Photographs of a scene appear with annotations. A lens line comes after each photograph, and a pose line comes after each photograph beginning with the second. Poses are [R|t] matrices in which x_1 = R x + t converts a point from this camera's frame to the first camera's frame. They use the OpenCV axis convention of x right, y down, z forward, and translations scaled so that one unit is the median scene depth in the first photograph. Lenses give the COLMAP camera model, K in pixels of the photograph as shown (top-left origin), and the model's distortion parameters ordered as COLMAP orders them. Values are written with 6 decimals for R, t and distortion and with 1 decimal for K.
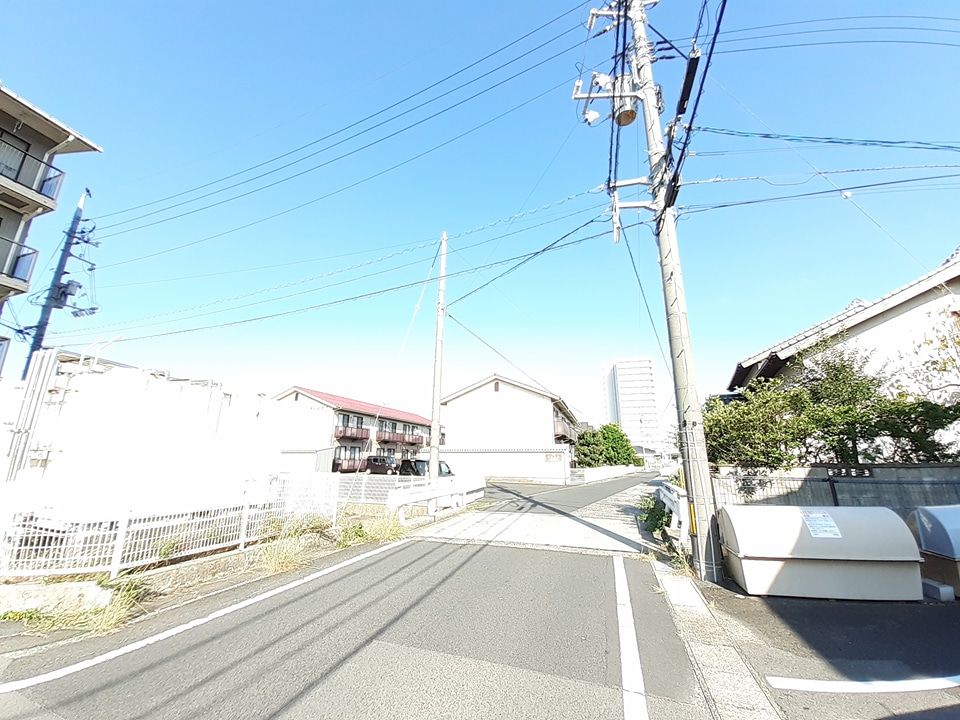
lens RADIAL K [[387.0, 0, 475.9], [0, 387.0, 361.8], [0, 0, 1]] dist [0.031416, -0.022849]
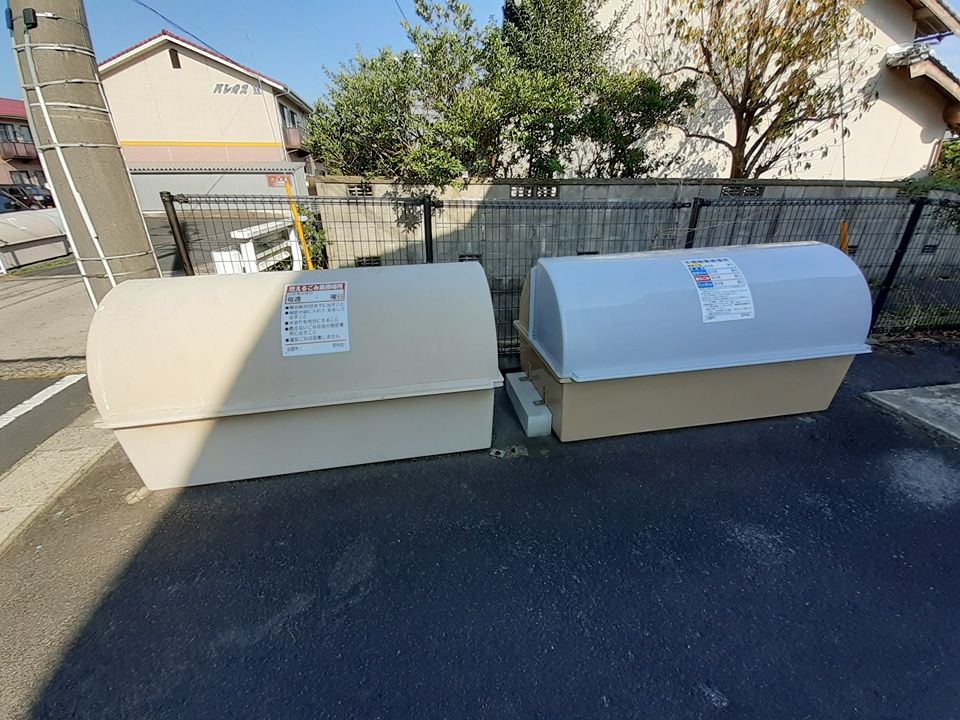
lens RADIAL K [[387.0, 0, 475.9], [0, 387.0, 361.8], [0, 0, 1]] dist [0.031416, -0.022849]
pose [[0.887050, -0.194884, 0.418524, 0.459600], [-0.106252, 0.796027, 0.595863, 0.106808], [-0.449280, -0.573029, 0.685409, 0.340790]]
